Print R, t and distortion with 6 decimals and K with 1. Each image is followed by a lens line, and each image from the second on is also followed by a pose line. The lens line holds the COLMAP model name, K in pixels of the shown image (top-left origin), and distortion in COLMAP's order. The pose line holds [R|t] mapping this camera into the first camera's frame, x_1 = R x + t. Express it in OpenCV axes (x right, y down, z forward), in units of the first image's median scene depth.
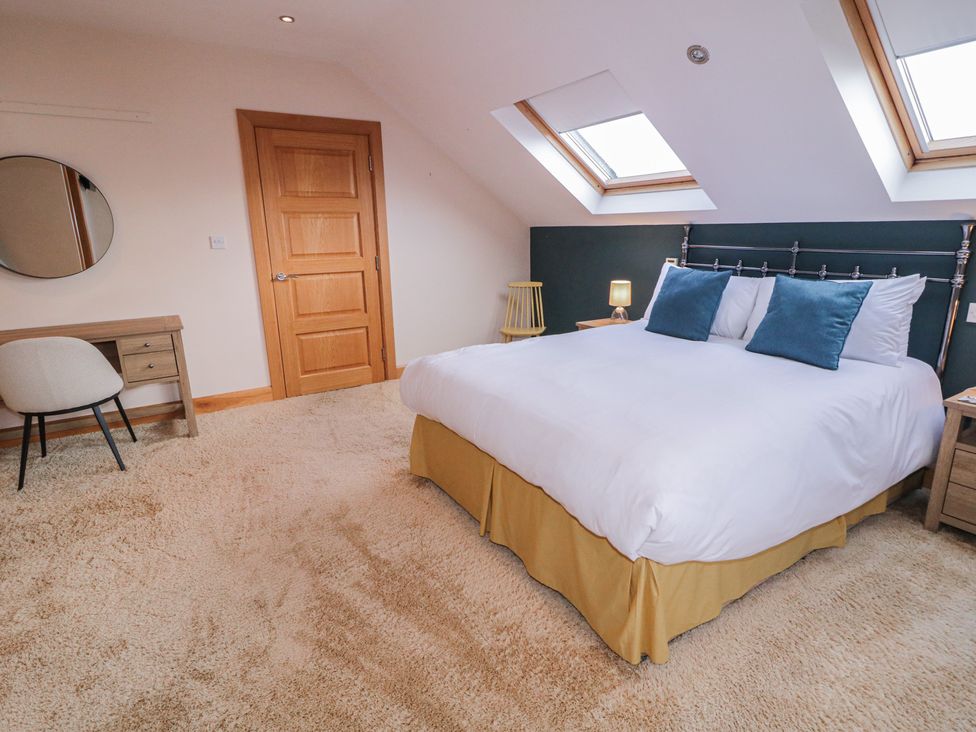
lens RADIAL K [[530.8, 0, 488.0], [0, 530.8, 368.2], [0, 0, 1]] dist [0.000975, 0.000042]
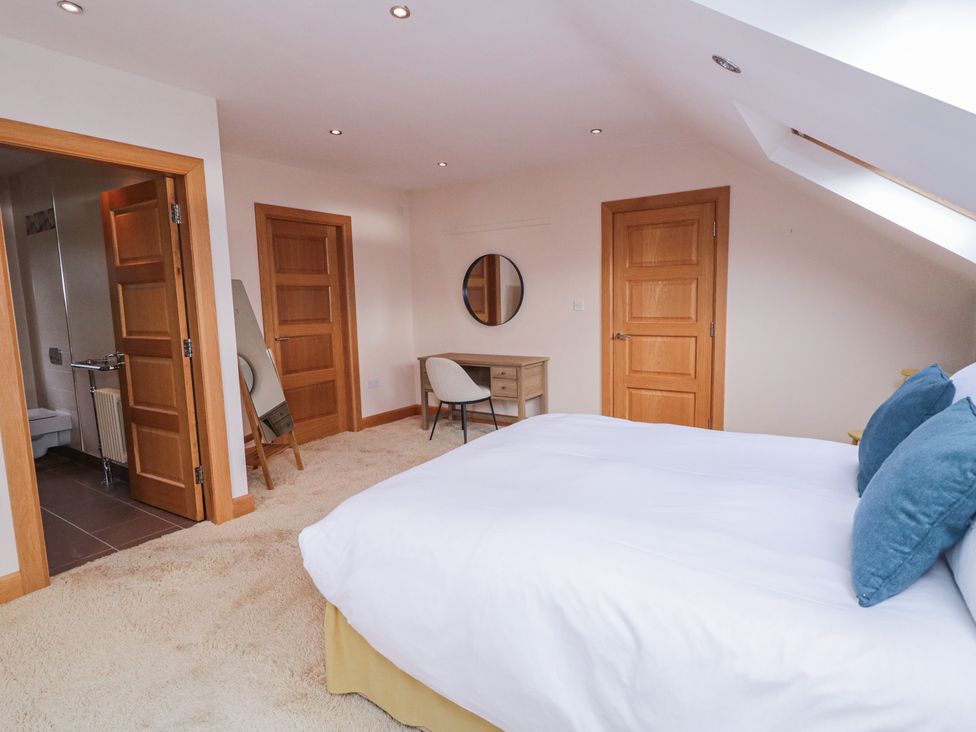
lens RADIAL K [[530.8, 0, 488.4], [0, 530.8, 363.8], [0, 0, 1]] dist [0.000975, 0.000042]
pose [[0.392833, 0.119227, -0.911848, 0.549092], [-0.219349, 0.975088, 0.032998, -0.087130], [0.893067, 0.187050, 0.409199, 0.282394]]
